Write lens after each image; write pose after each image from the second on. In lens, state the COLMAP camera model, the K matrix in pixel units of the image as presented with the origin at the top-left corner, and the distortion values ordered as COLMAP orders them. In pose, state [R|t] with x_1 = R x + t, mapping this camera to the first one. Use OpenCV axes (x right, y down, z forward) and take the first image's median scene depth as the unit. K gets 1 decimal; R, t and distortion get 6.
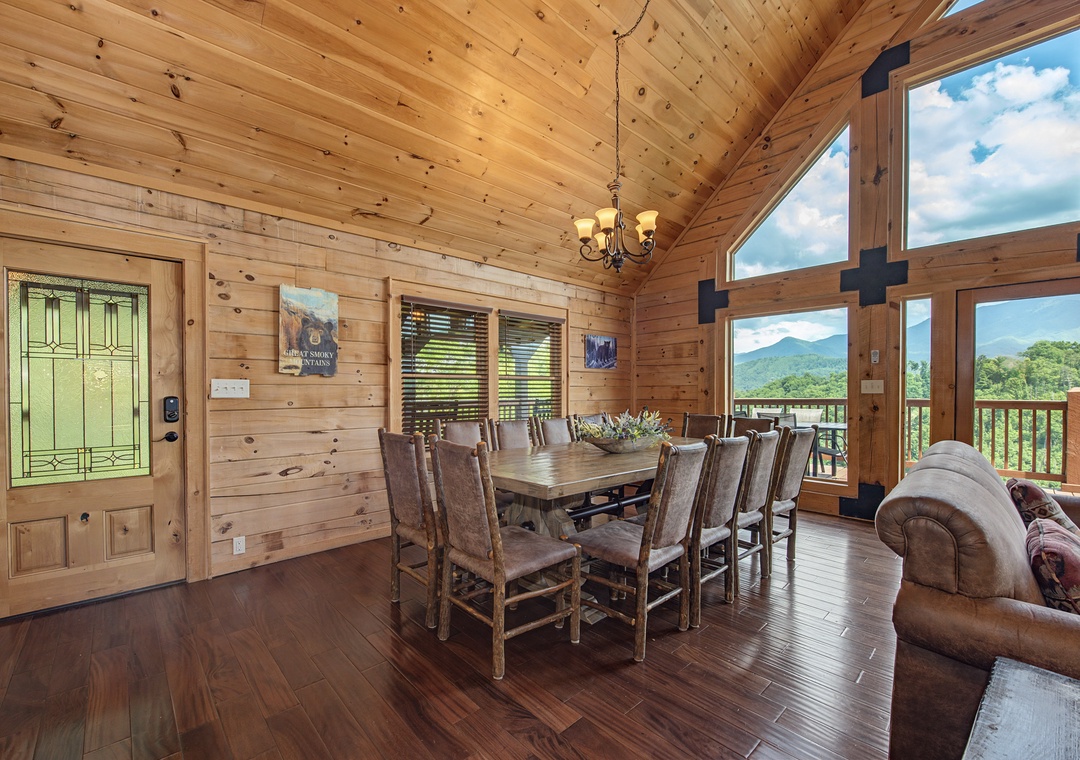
lens RADIAL K [[458.6, 0, 543.9], [0, 458.6, 397.6], [0, 0, 1]] dist [-0.018174, 0.001239]
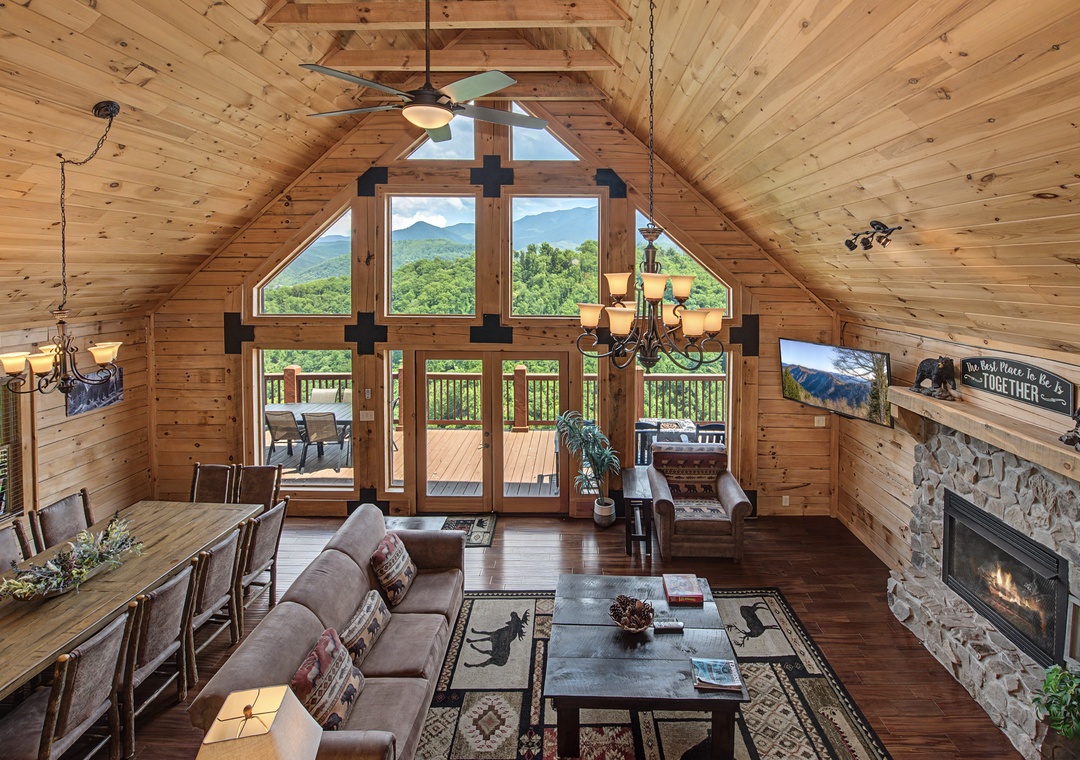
lens RADIAL K [[473.1, 0, 575.8], [0, 473.1, 281.5], [0, 0, 1]] dist [-0.008299, -0.000915]
pose [[0.689881, -0.007399, 0.723885, 0.132297], [0.006878, 0.999970, 0.003665, -0.361147], [-0.723890, 0.002450, 0.689911, -0.335693]]
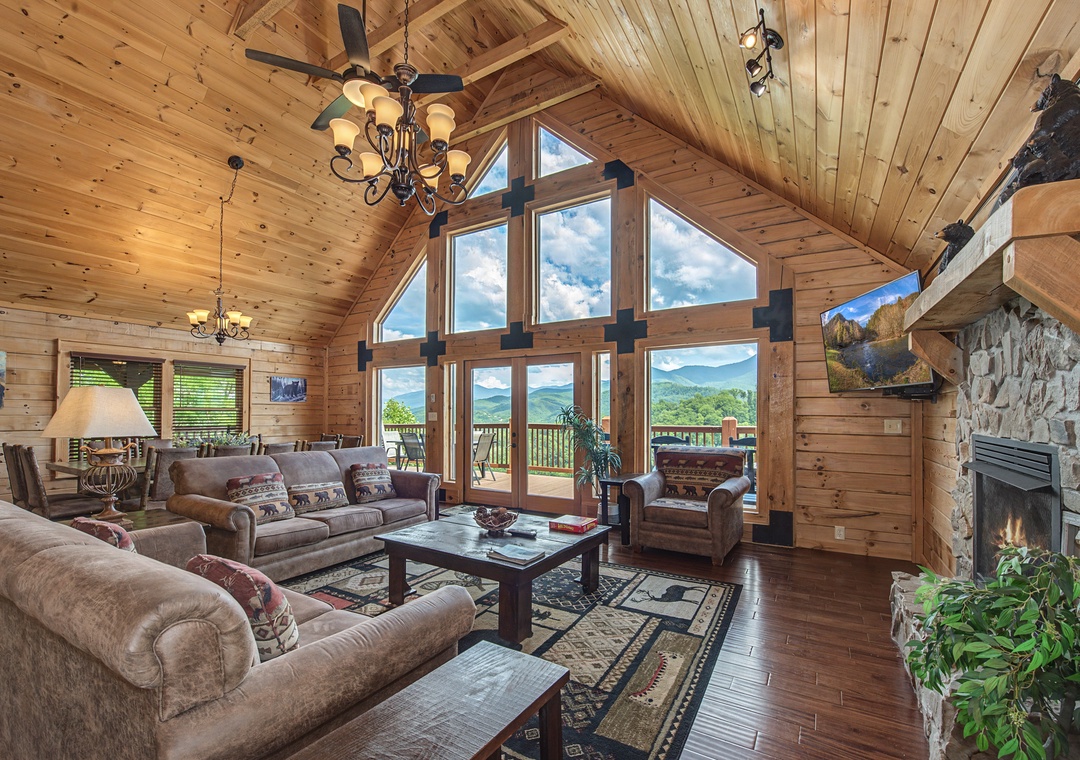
lens RADIAL K [[458.6, 0, 542.7], [0, 458.6, 410.9], [0, 0, 1]] dist [-0.018174, 0.001239]
pose [[0.963531, 0.009965, 0.267412, 0.575608], [-0.004318, 0.999755, -0.021696, -0.011388], [-0.267563, 0.019750, 0.963338, -0.582242]]
